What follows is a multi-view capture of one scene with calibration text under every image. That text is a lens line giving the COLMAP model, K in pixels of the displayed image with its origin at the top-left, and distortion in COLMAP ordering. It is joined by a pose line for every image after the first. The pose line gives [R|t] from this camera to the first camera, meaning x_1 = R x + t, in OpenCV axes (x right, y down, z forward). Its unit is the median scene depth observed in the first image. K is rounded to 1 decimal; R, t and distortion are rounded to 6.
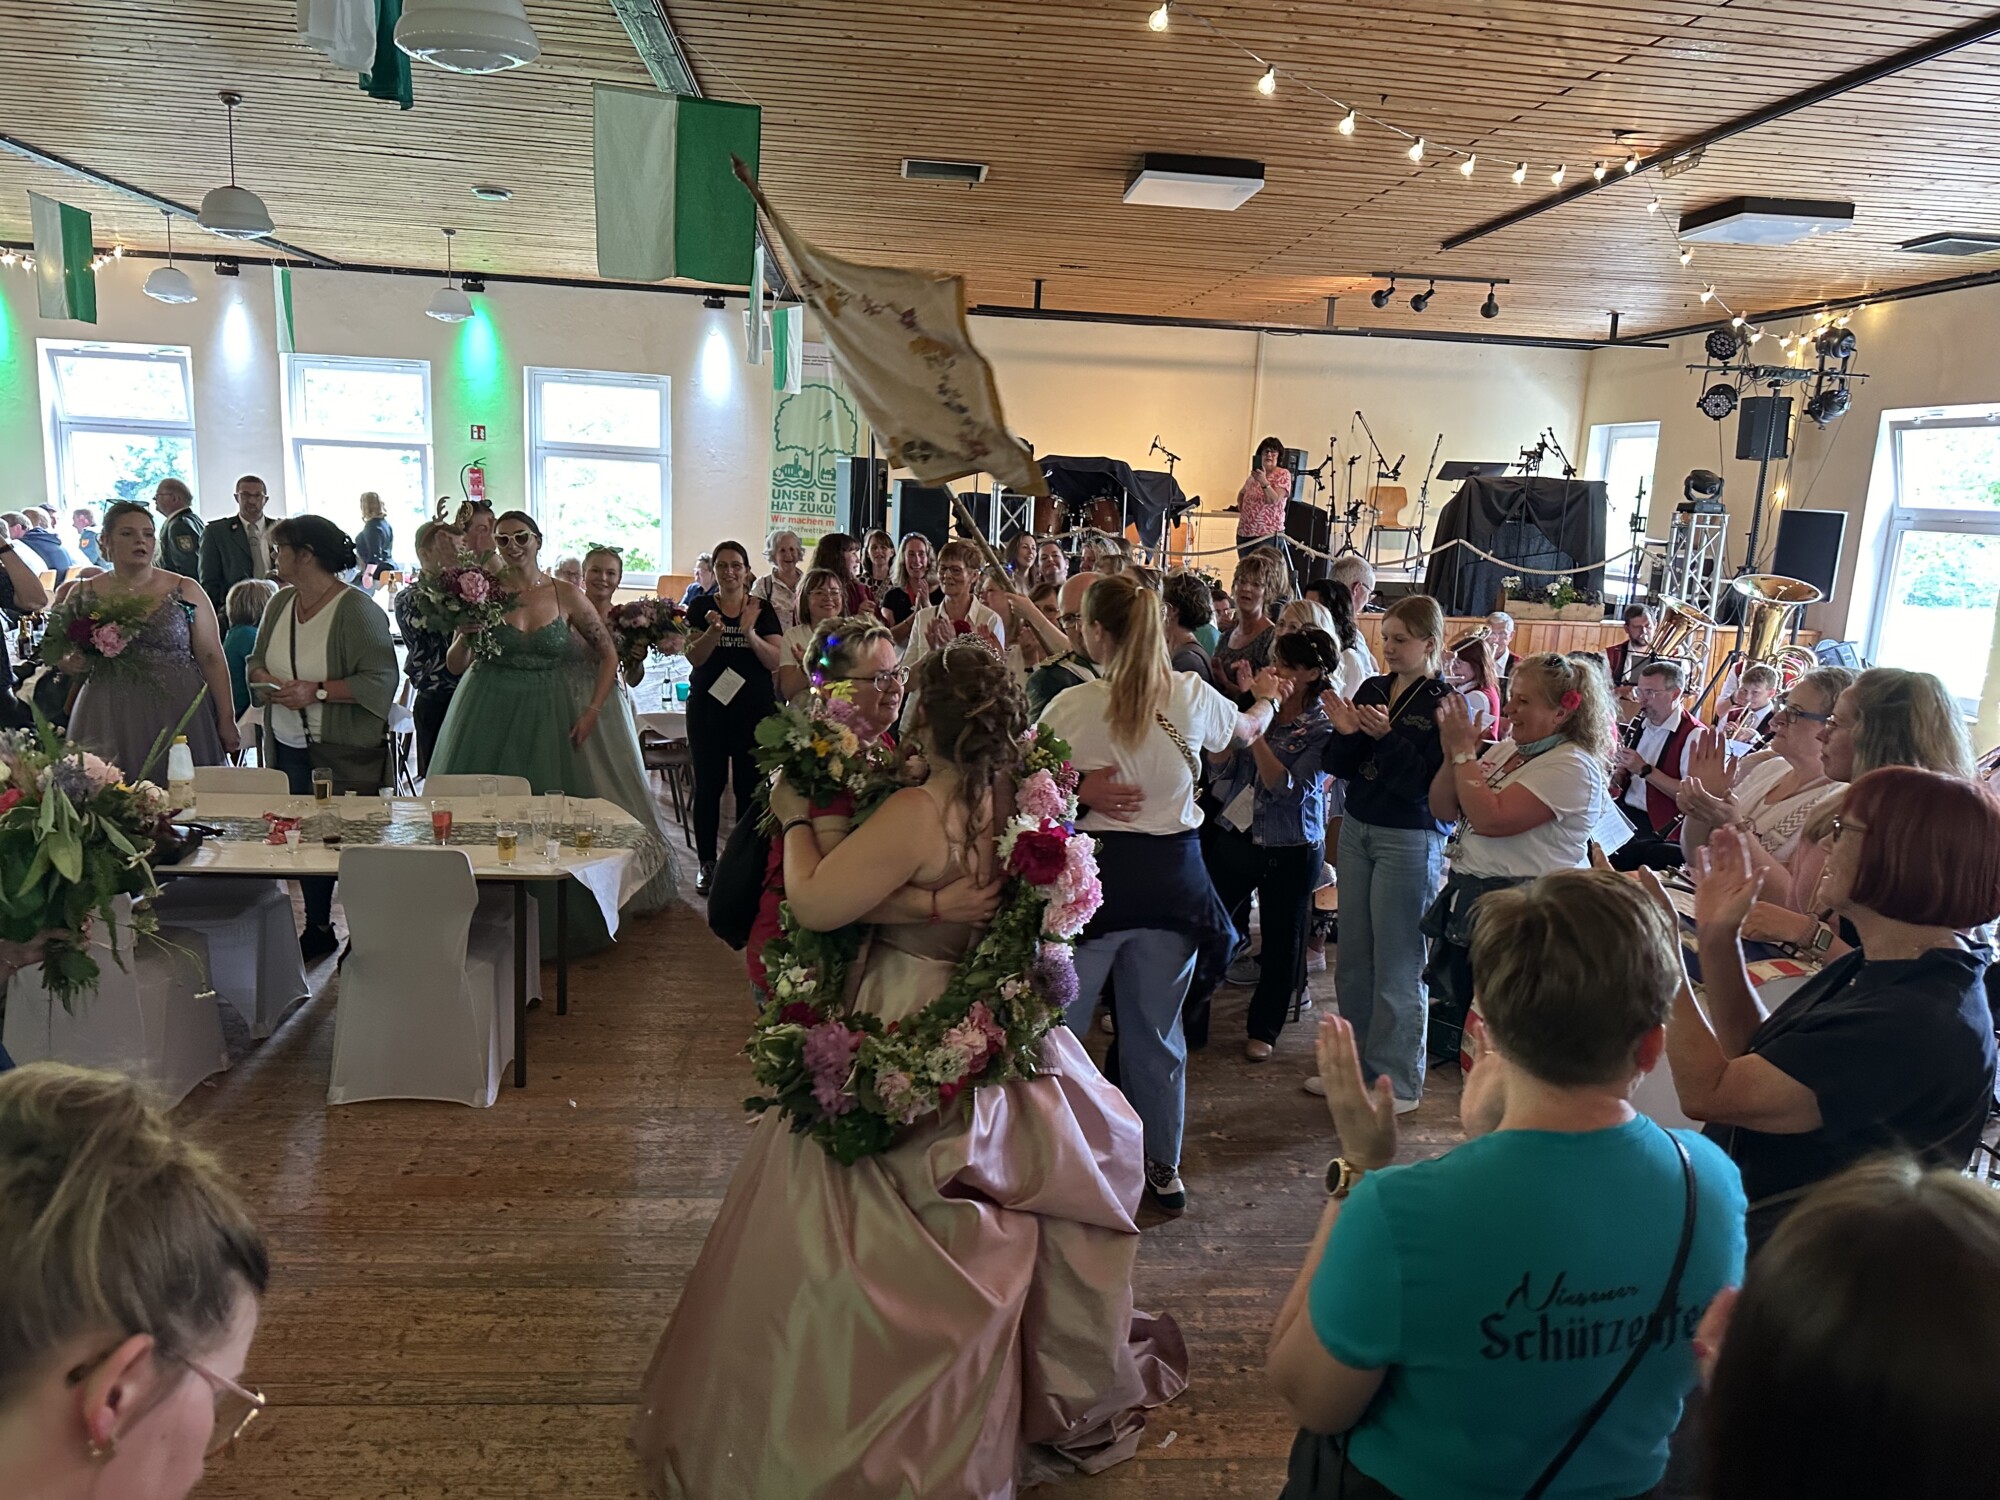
lens RADIAL K [[1415.1, 0, 1004.2], [0, 1415.1, 753.3], [0, 0, 1]] dist [0.040339, -0.043575]
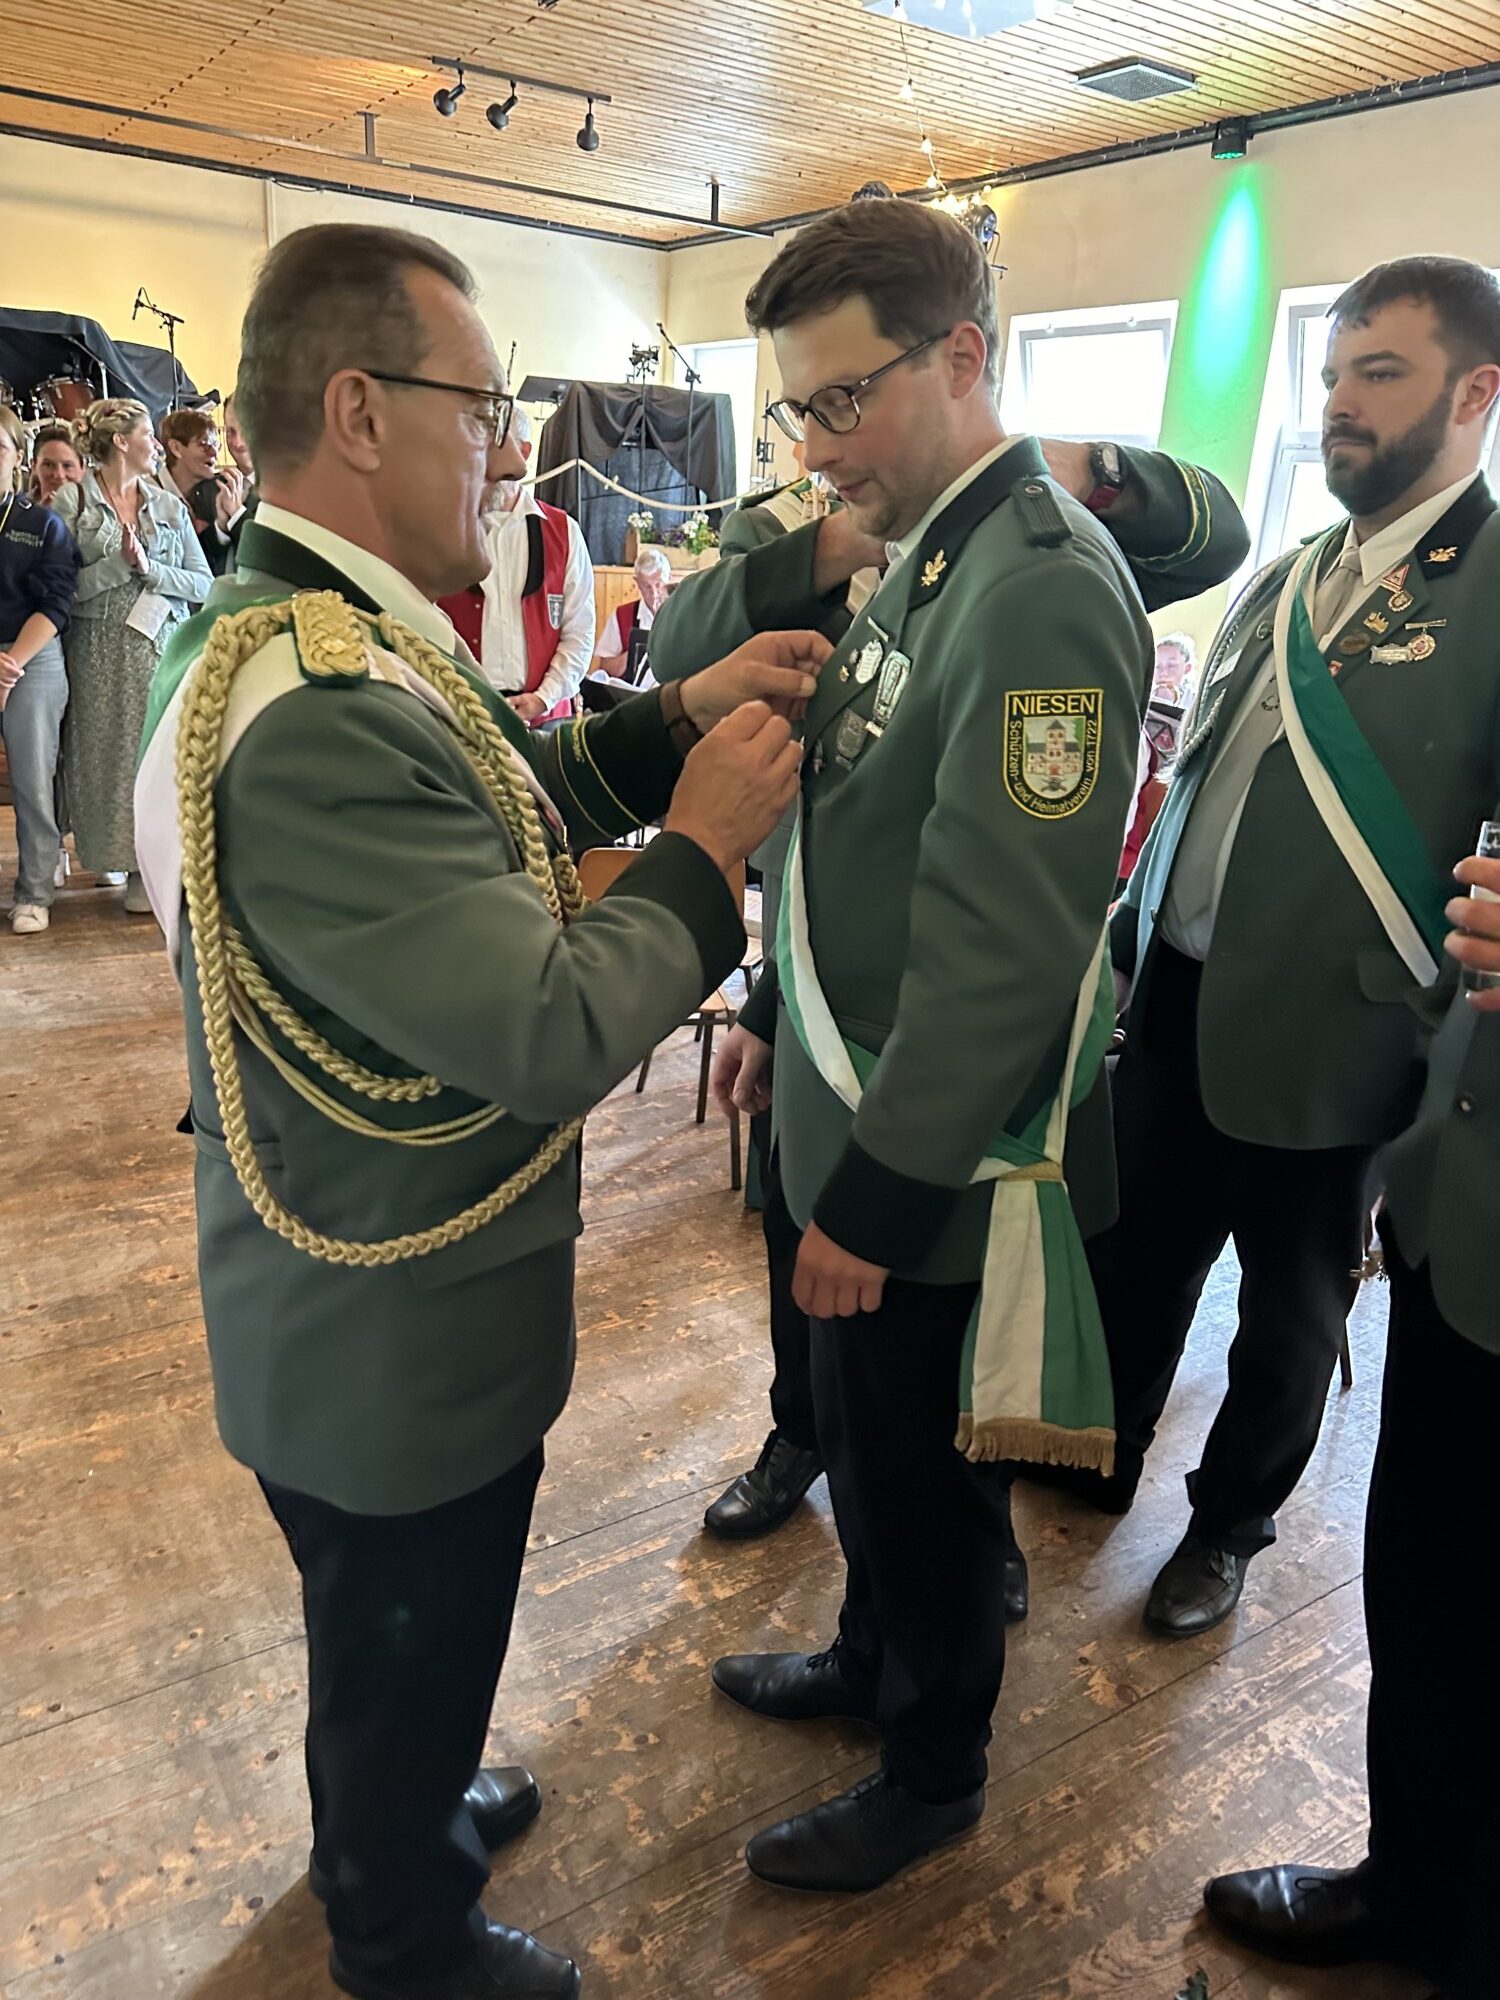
lens RADIAL K [[1415.1, 0, 702.3], [0, 1415.1, 1013.3], [0, 0, 1]] dist [0.040339, -0.043575]
pose [[0.895023, -0.139458, 0.423657, 0.011634], [0.063851, 0.980140, 0.187746, 0.003374], [-0.441426, -0.140986, 0.886152, 0.242696]]
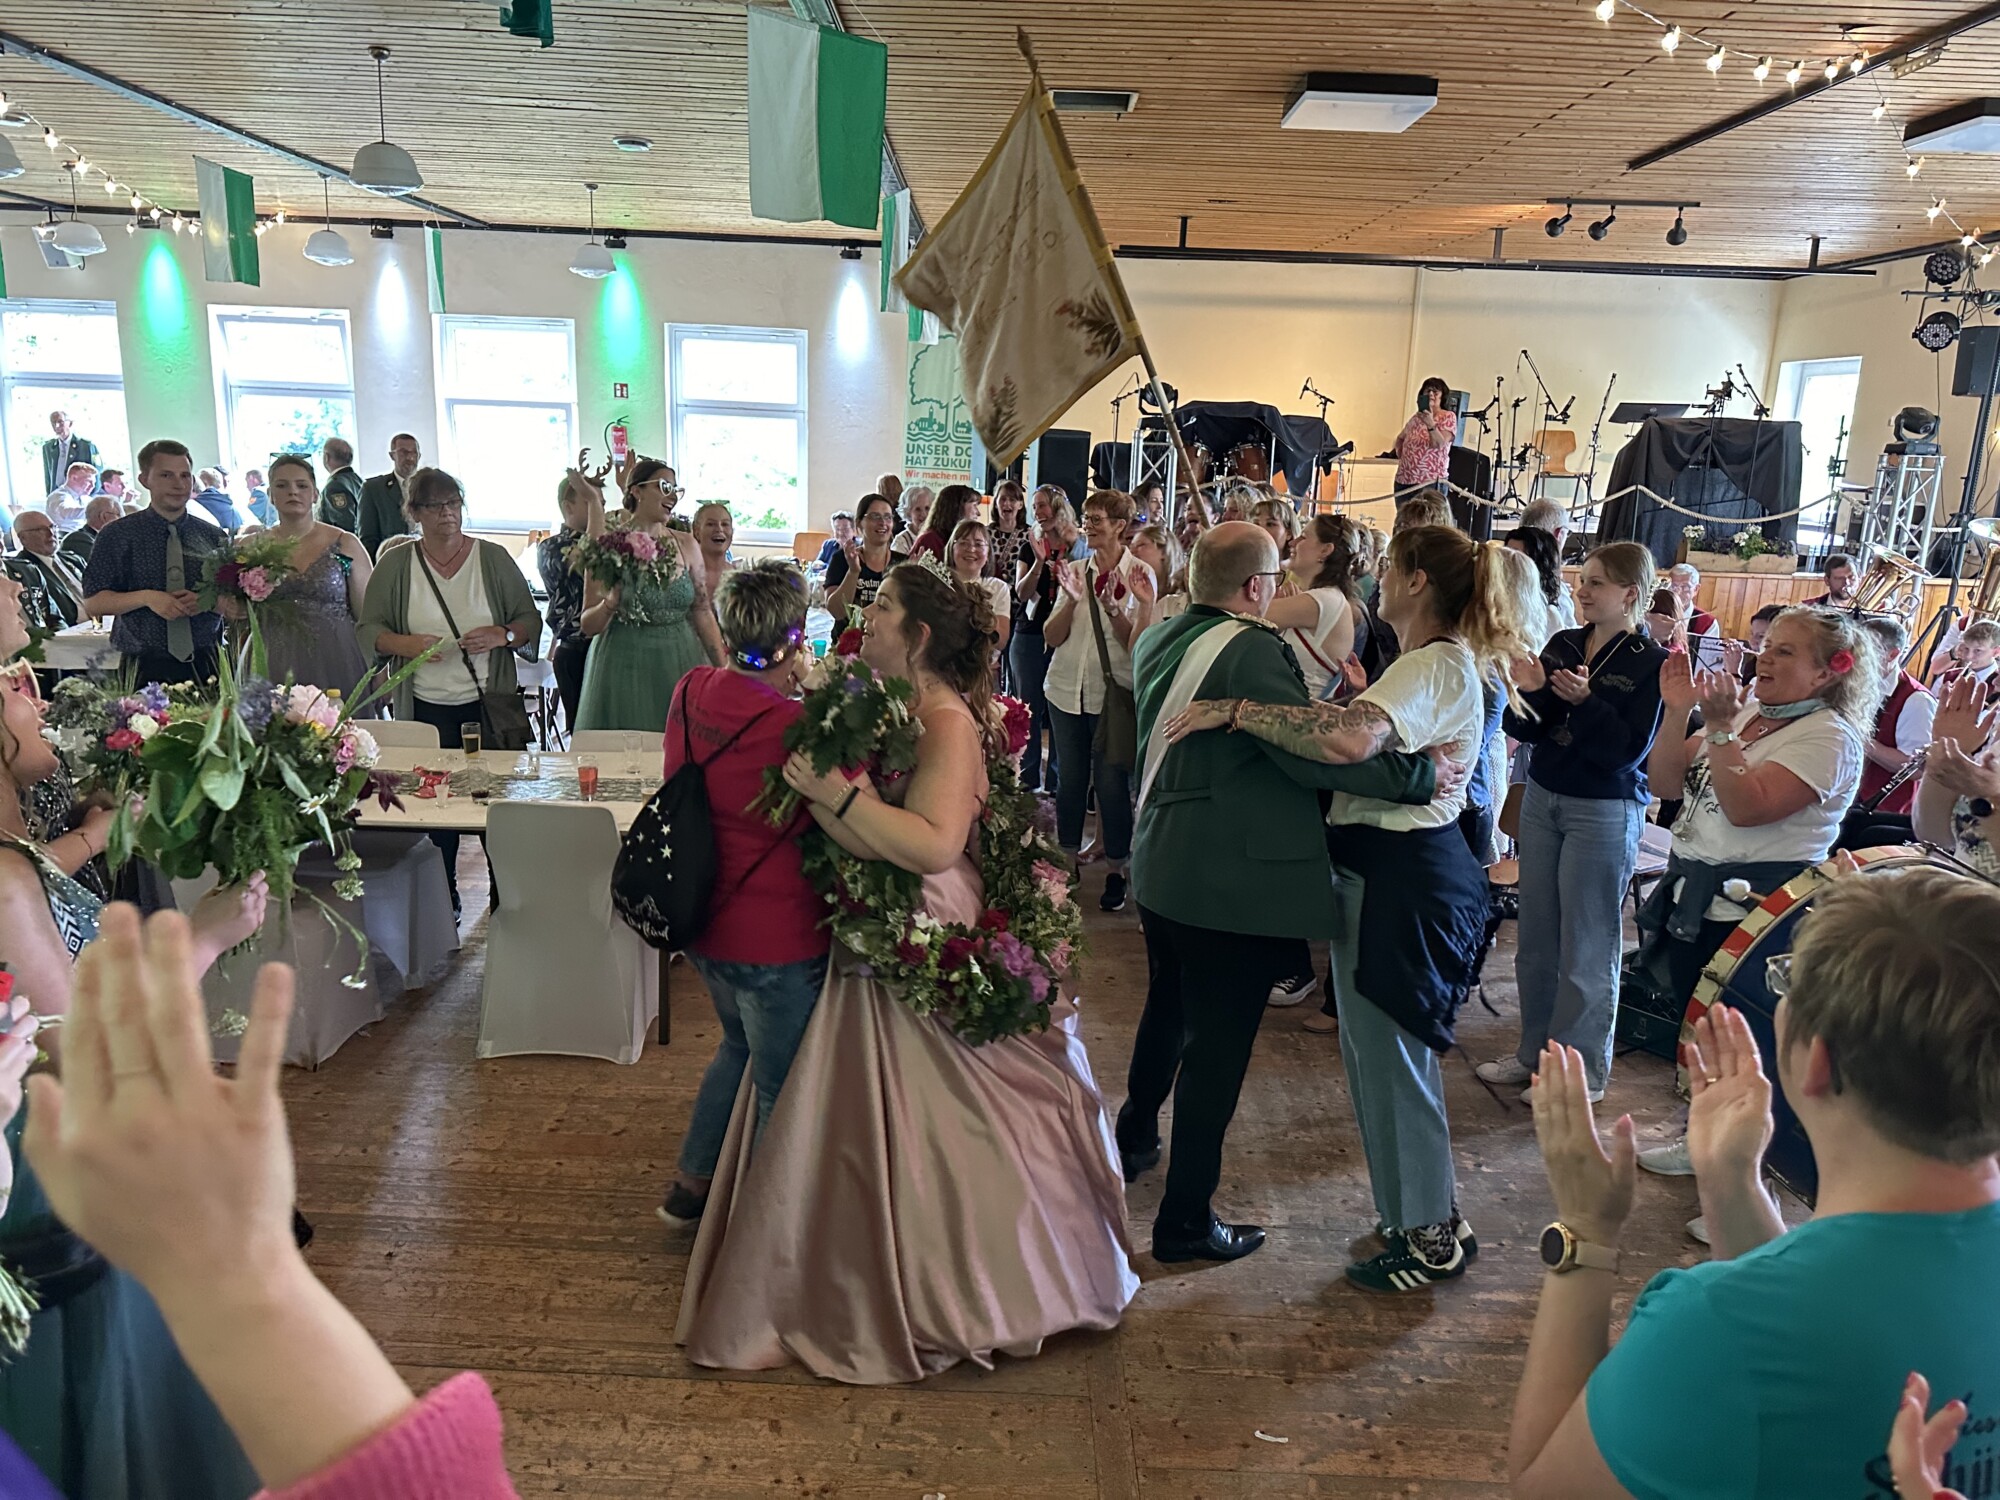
lens RADIAL K [[1415.1, 0, 988.6], [0, 1415.1, 764.1], [0, 0, 1]] dist [0.040339, -0.043575]
pose [[0.994820, 0.010812, -0.101074, -0.006772], [-0.007015, 0.999259, 0.037852, -0.000312], [0.101409, -0.036947, 0.994159, 0.019424]]
